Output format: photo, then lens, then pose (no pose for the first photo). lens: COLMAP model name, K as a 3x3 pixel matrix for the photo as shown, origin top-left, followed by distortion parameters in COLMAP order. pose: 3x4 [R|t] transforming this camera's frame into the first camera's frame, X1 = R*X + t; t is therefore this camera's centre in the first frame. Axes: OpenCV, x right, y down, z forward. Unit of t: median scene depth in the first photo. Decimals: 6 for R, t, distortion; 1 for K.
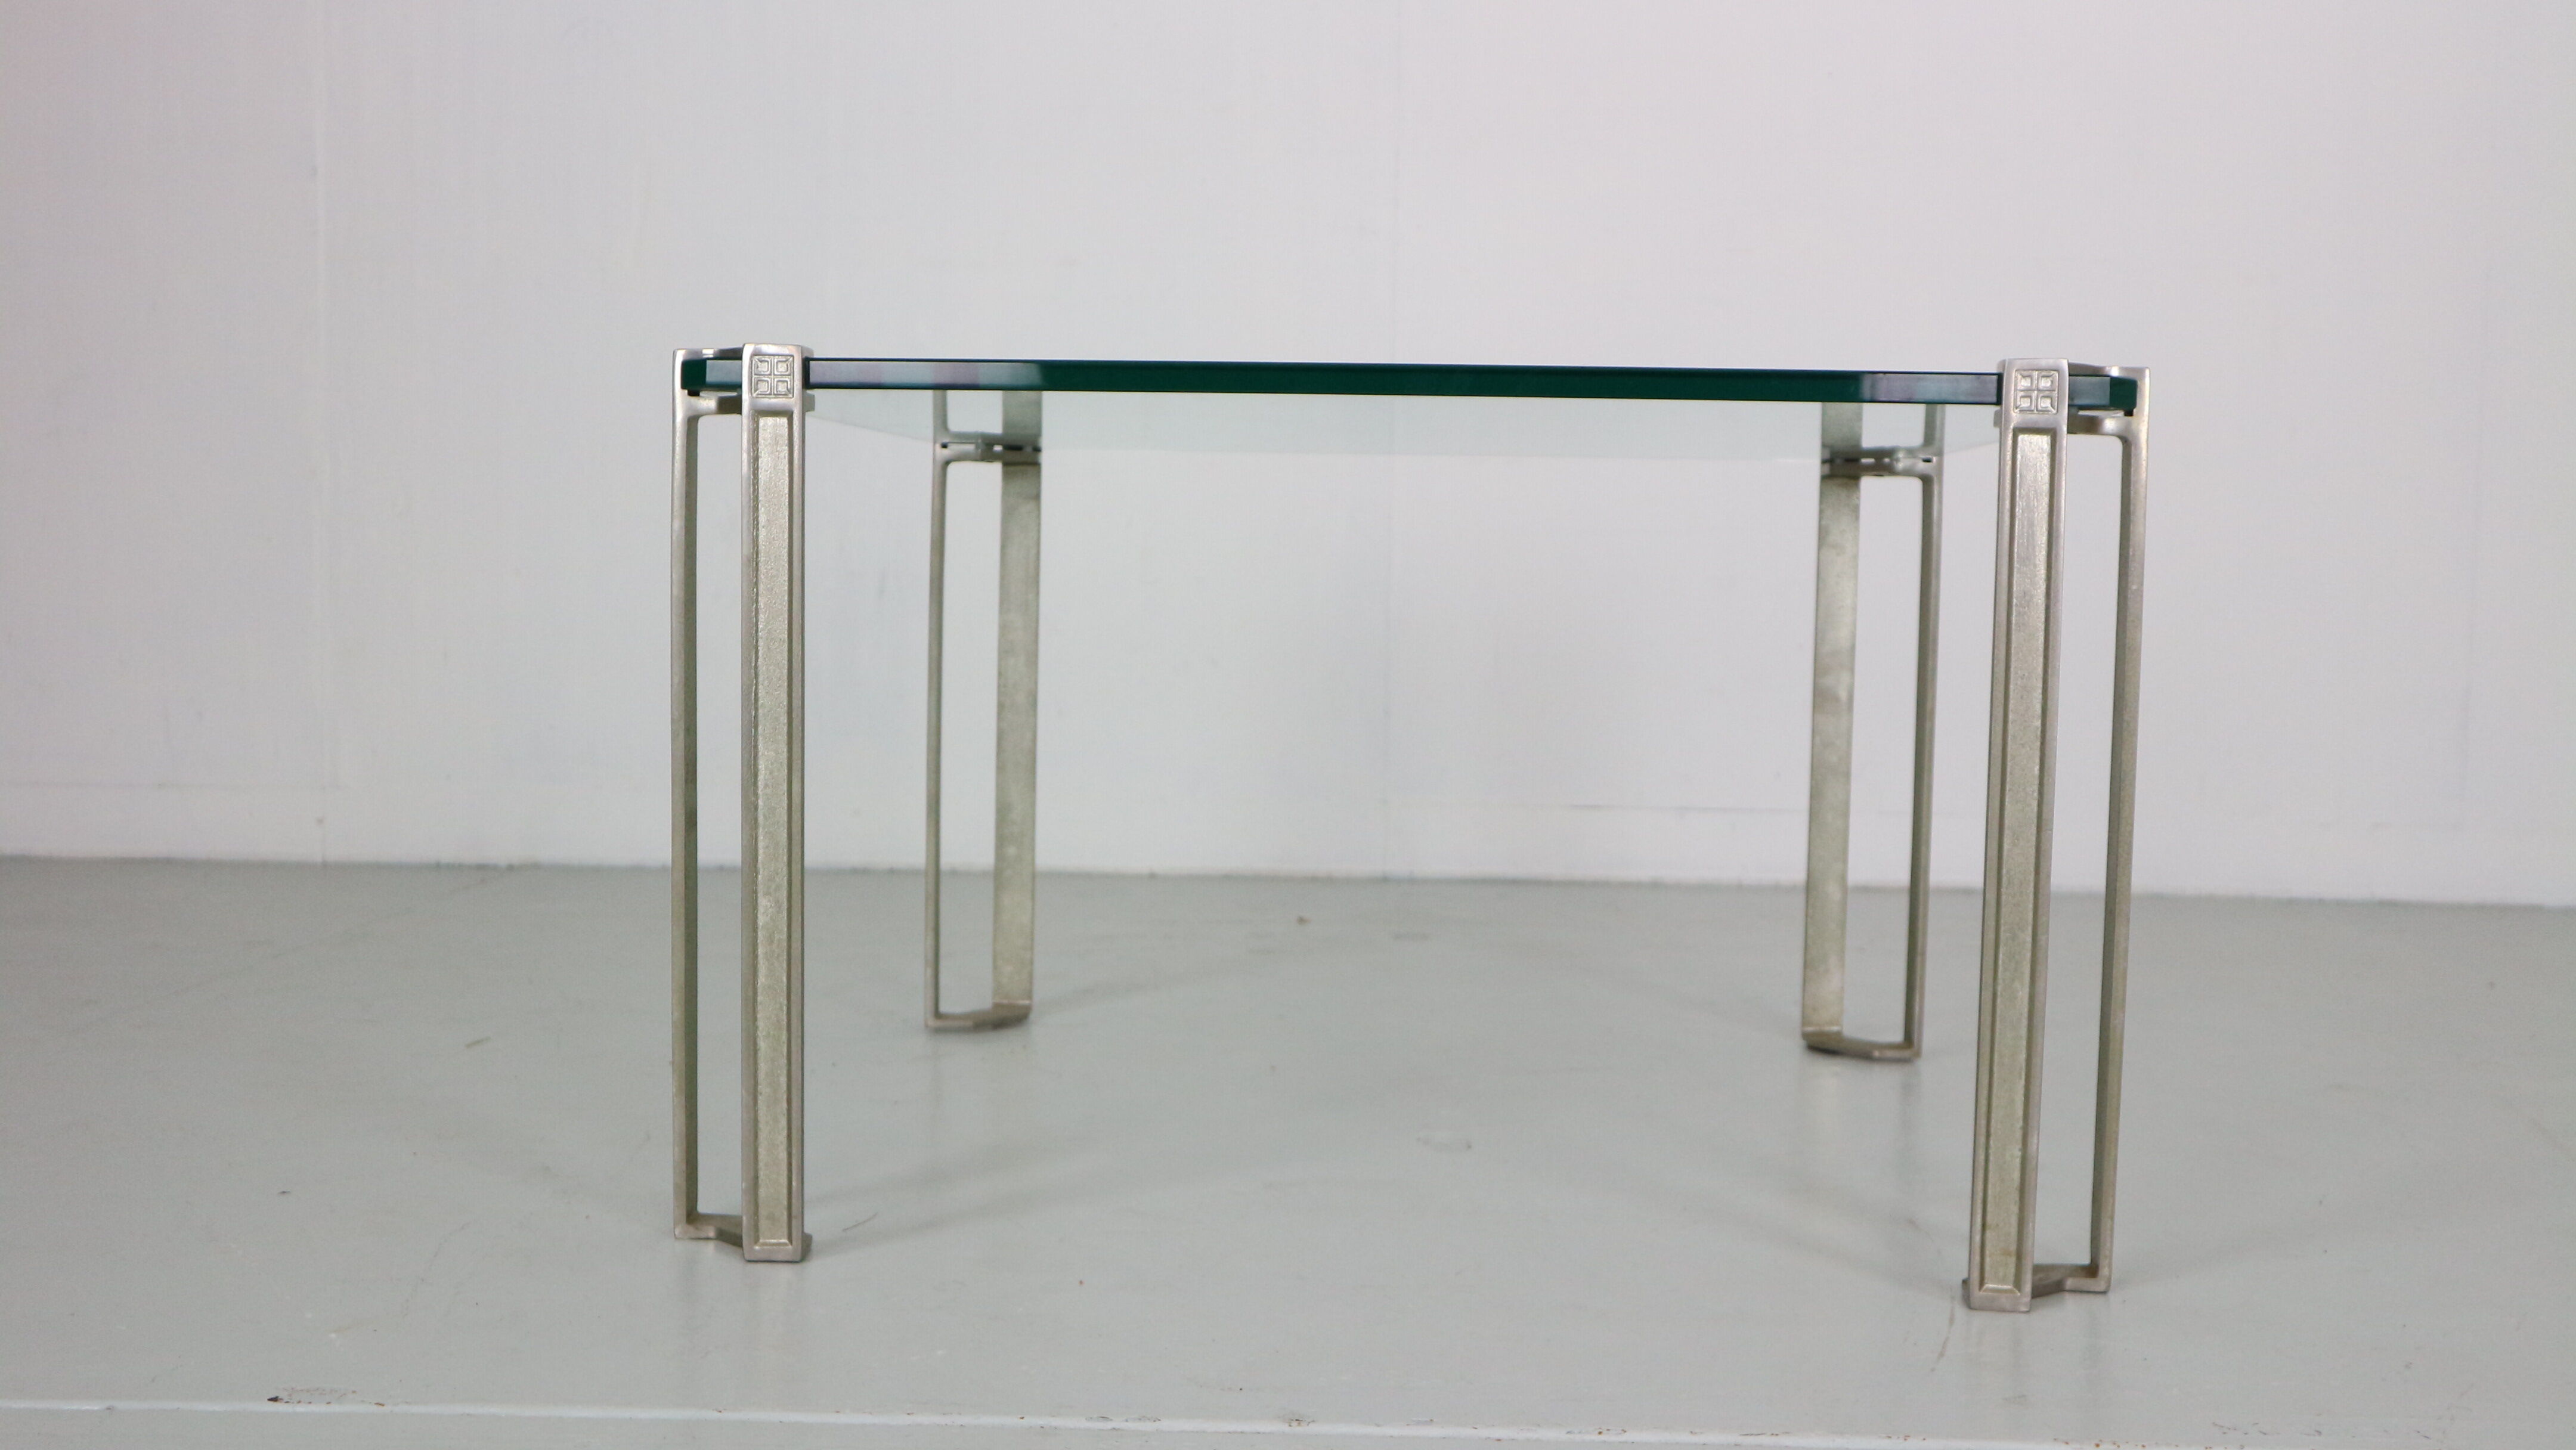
lens RADIAL K [[2648.0, 0, 1288.0], [0, 2648.0, 725.0], [0, 0, 1]] dist [-0.070868, 0.216823]
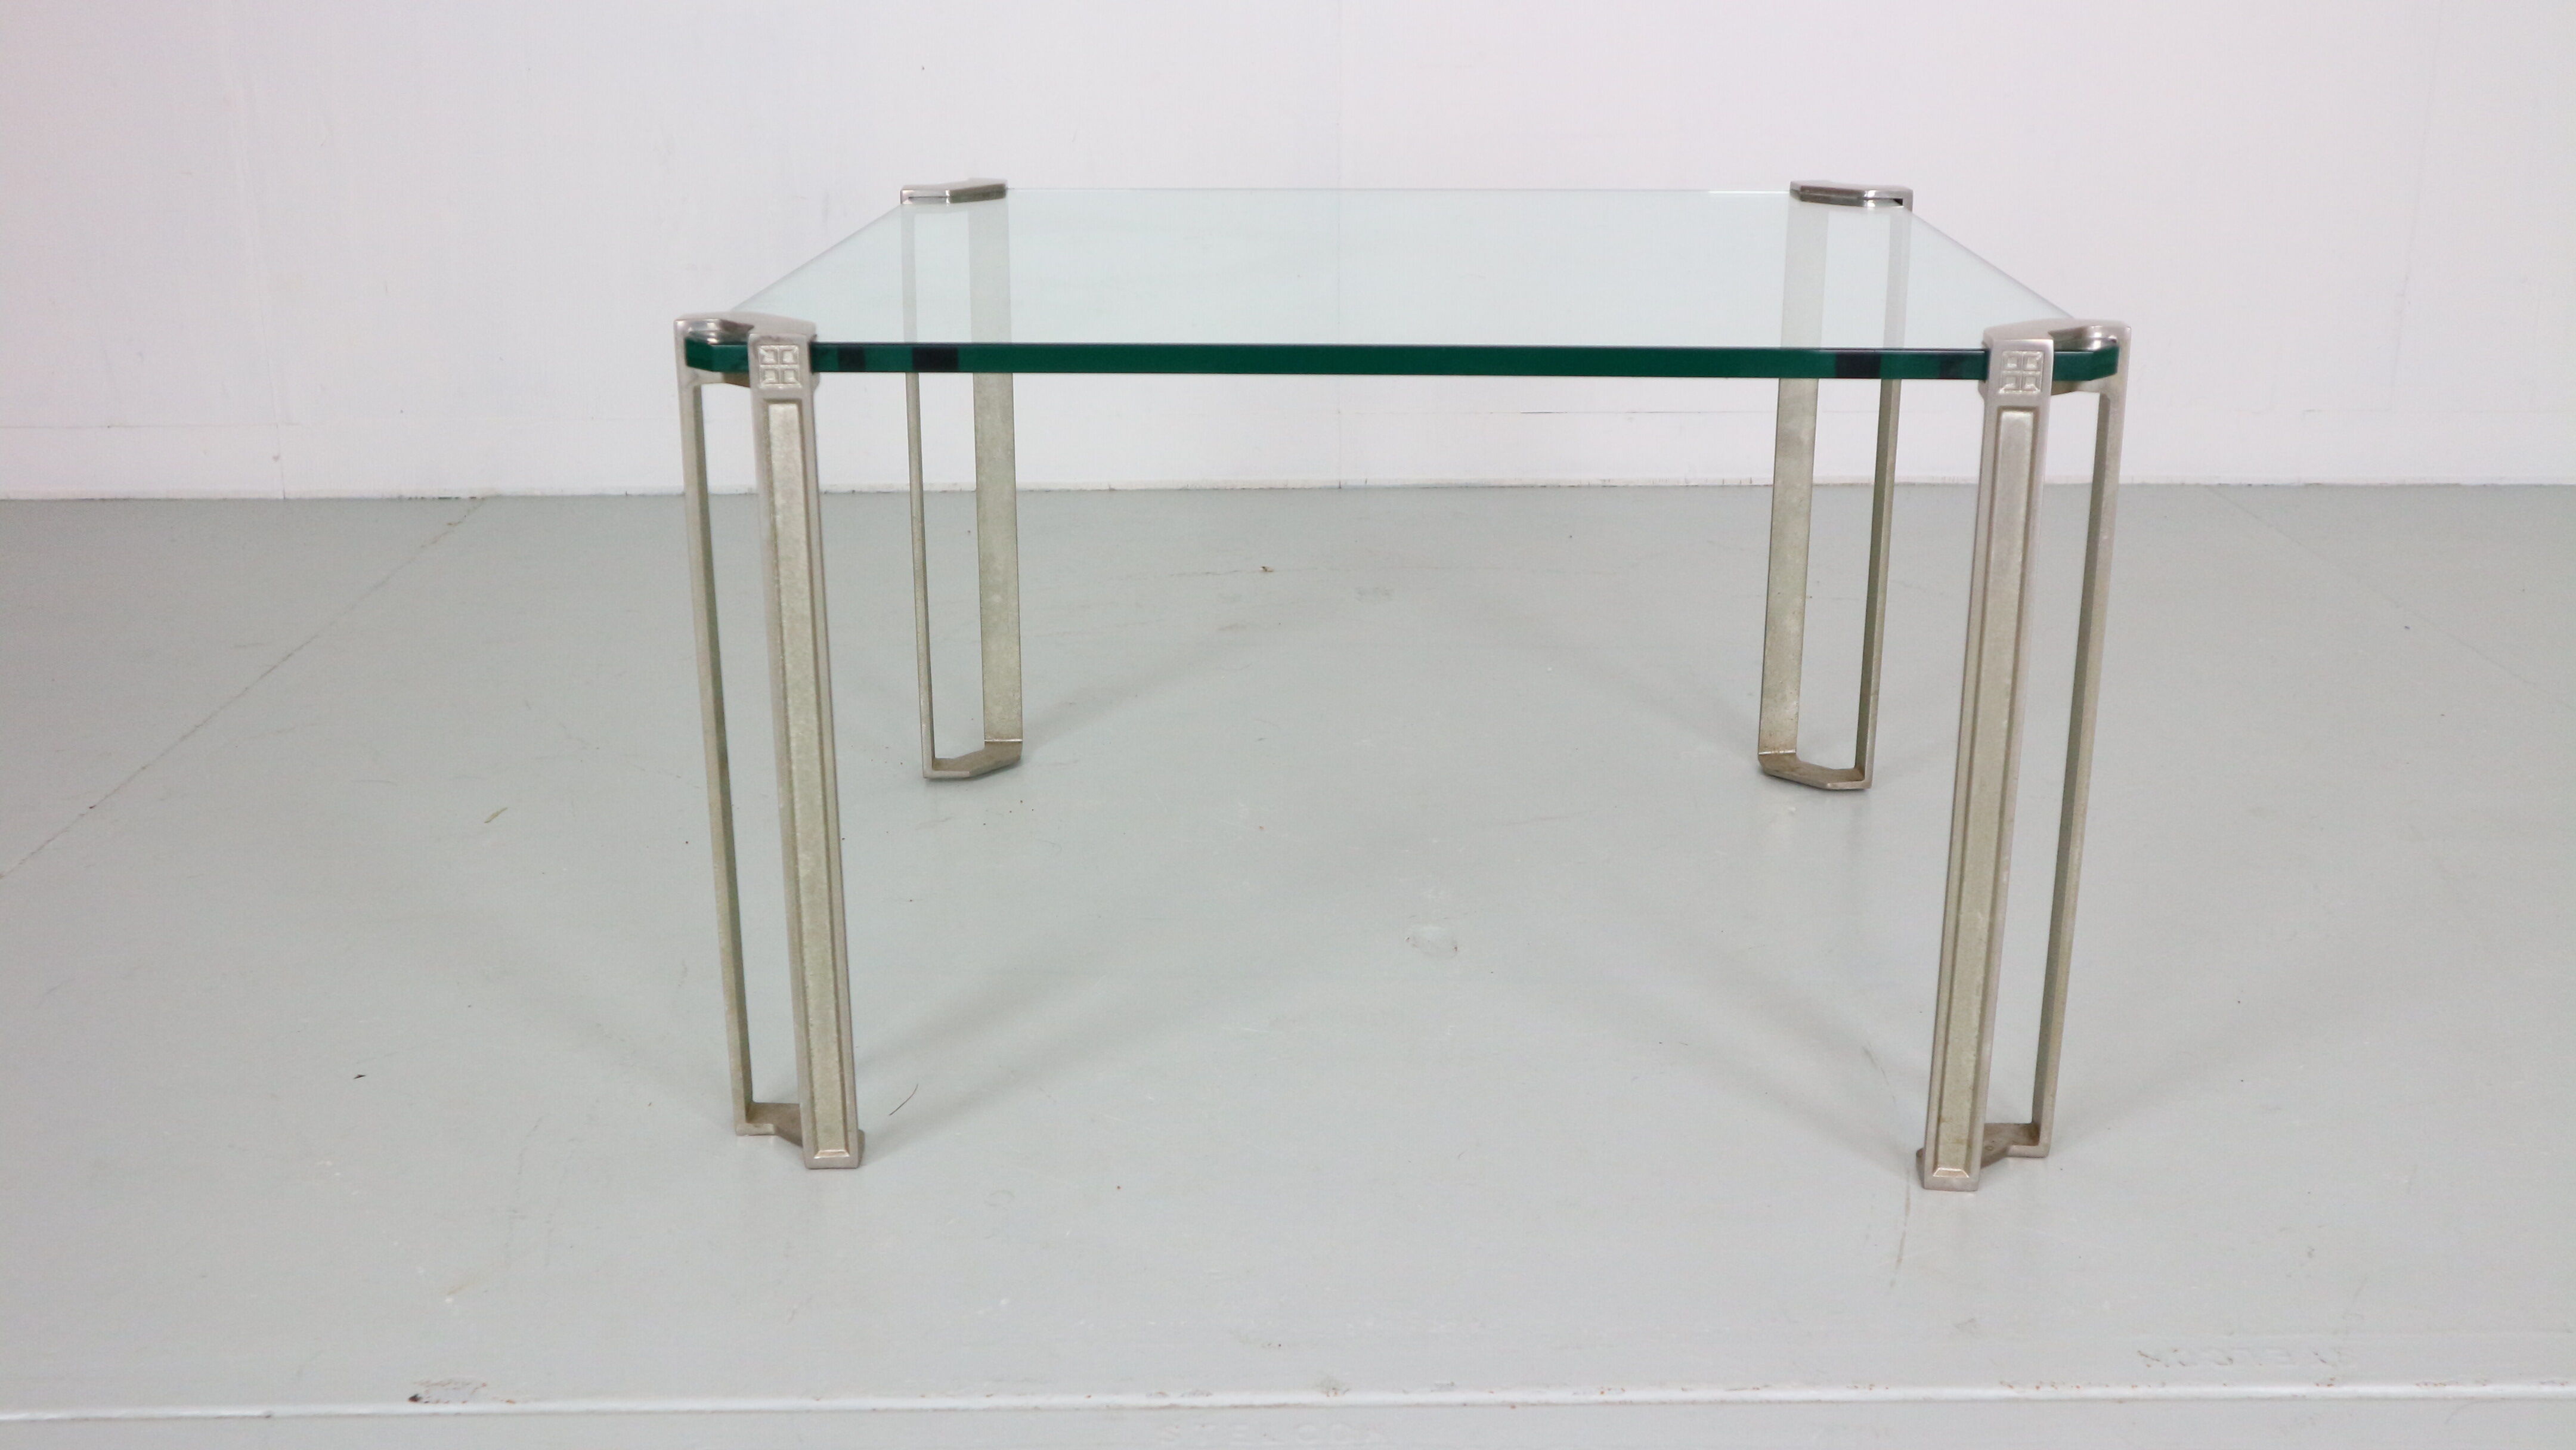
lens RADIAL K [[2648.0, 0, 1288.0], [0, 2648.0, 725.0], [0, 0, 1]] dist [-0.070868, 0.216823]
pose [[0.999215, -0.028762, 0.027254, -0.032021], [0.021281, 0.969747, 0.243182, -0.236420], [-0.033424, -0.242411, 0.969598, -0.018270]]
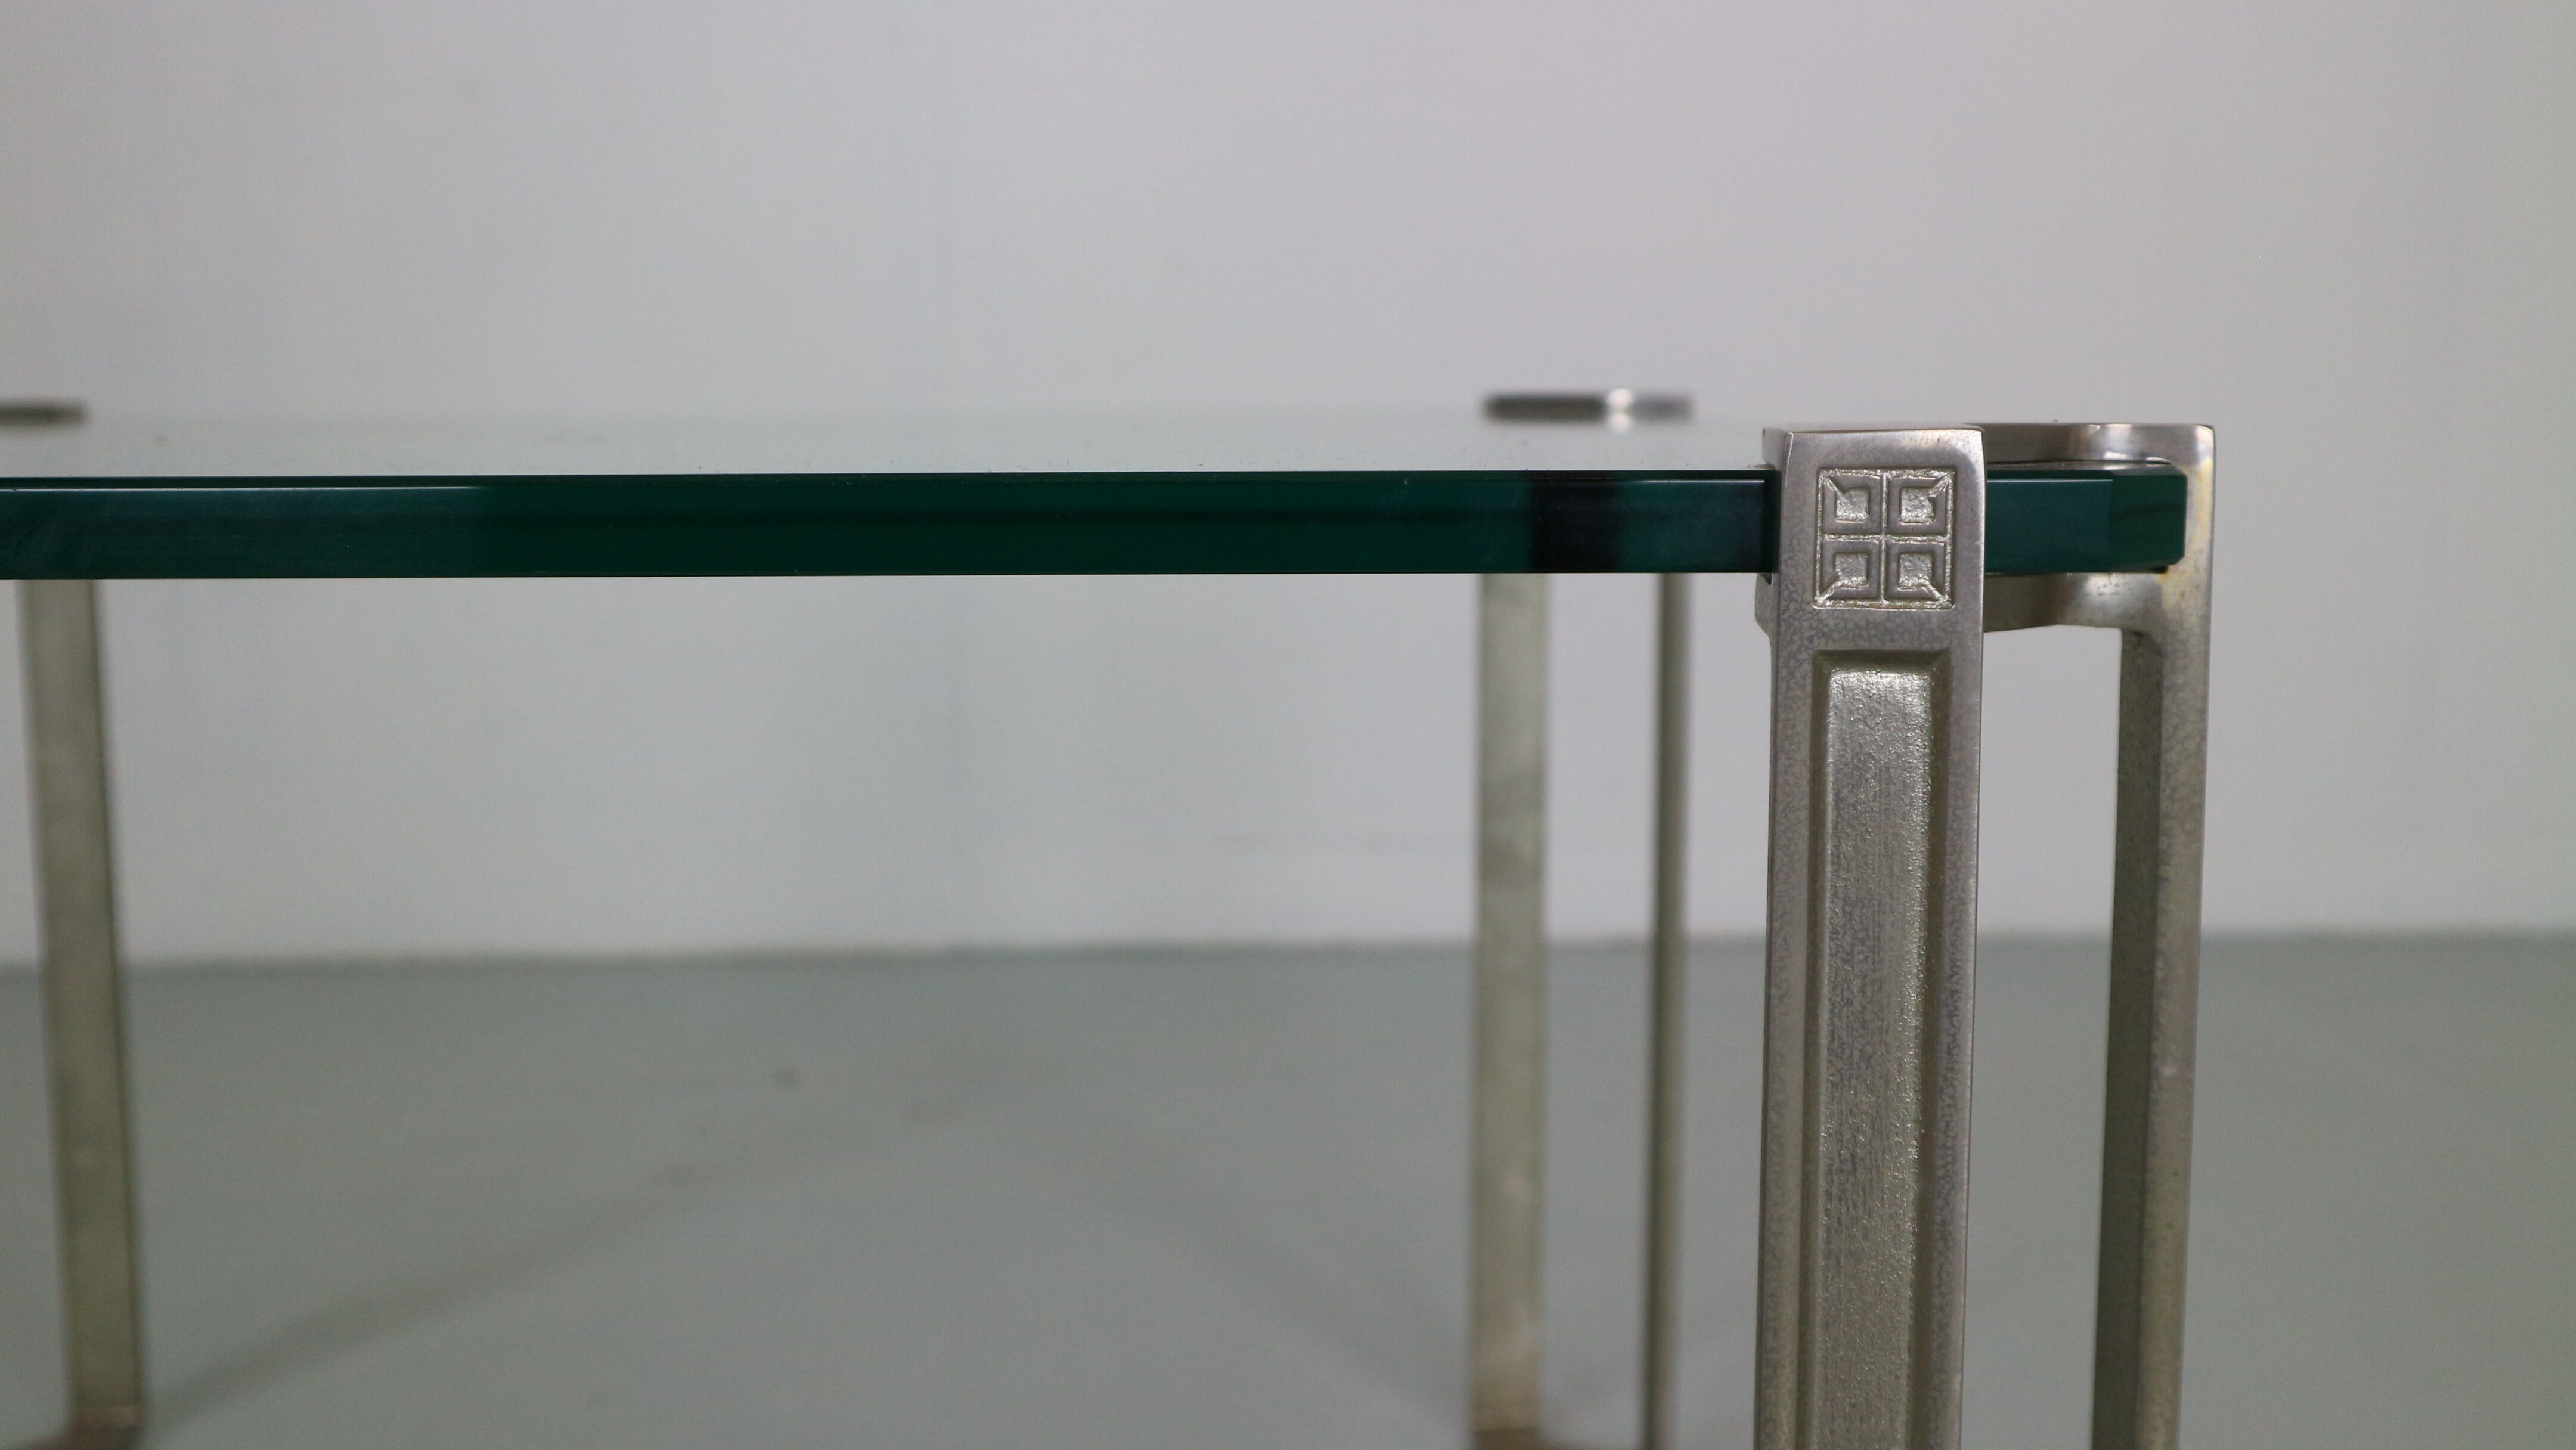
lens RADIAL K [[2648.0, 0, 1288.0], [0, 2648.0, 725.0], [0, 0, 1]] dist [-0.070868, 0.216823]
pose [[0.997234, -0.030032, 0.067994, 0.182051], [0.025287, 0.997254, 0.069613, -0.121212], [-0.069898, -0.067701, 0.995254, 0.658888]]
